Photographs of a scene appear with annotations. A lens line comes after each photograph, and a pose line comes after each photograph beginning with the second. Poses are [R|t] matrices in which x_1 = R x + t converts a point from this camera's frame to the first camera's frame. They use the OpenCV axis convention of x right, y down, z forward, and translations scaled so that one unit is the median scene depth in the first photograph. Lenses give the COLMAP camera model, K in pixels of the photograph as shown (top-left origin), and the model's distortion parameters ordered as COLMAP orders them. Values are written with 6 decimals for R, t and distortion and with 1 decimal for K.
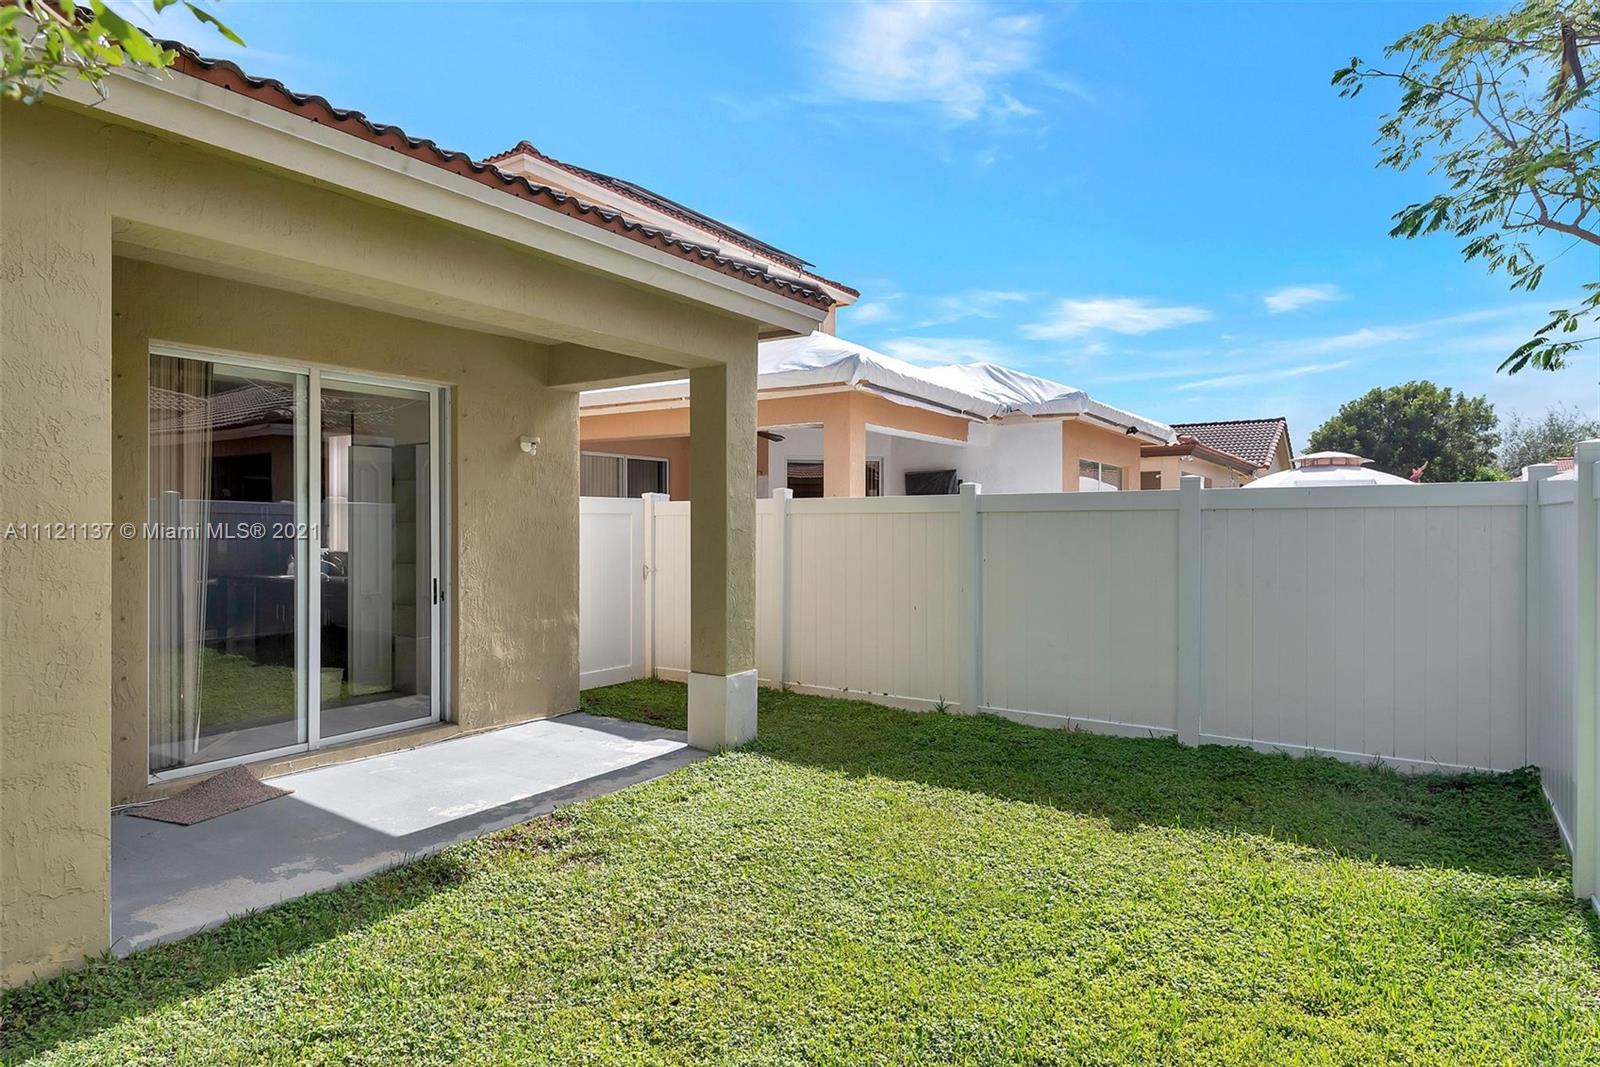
lens RADIAL K [[863.8, 0, 800.0], [0, 863.8, 533.5], [0, 0, 1]] dist [-0.004388, -0.002418]
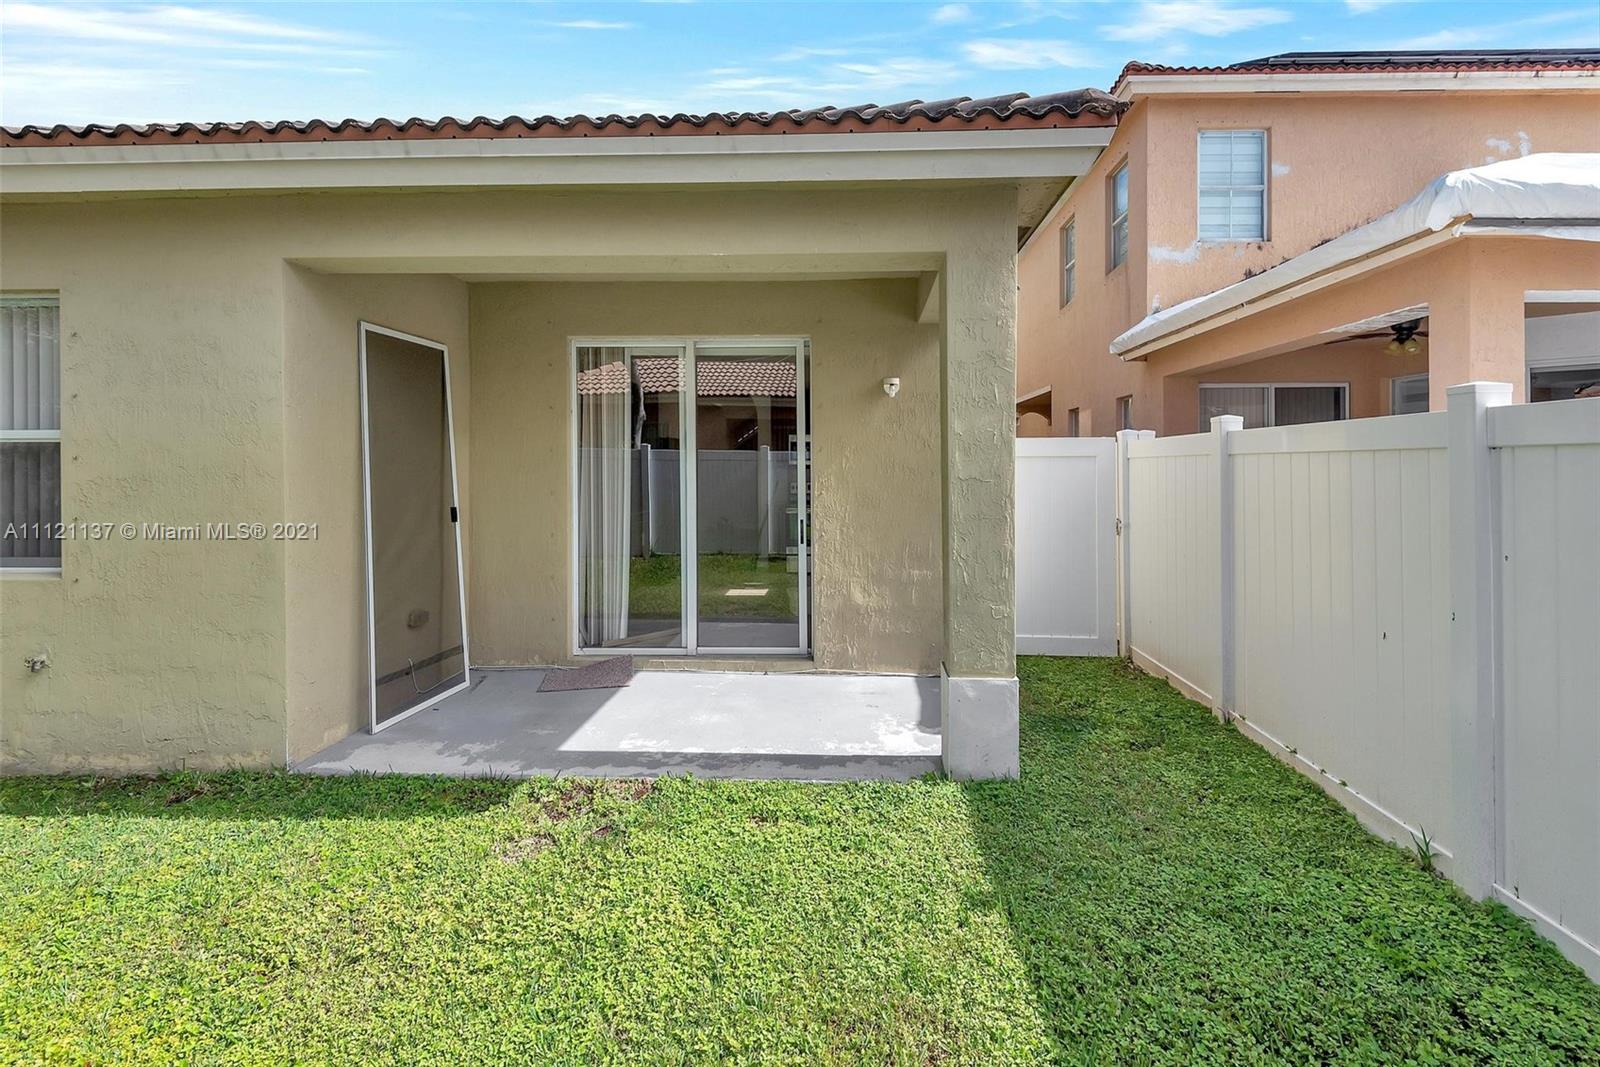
lens RADIAL K [[735.5, 0, 855.6], [0, 735.5, 468.3], [0, 0, 1]] dist [0.026561, -0.013919]
pose [[0.535811, 0.003705, -0.844330, 0.441691], [-0.008579, 0.999963, -0.001056, -0.012880], [0.844294, 0.007809, 0.535823, 0.651426]]
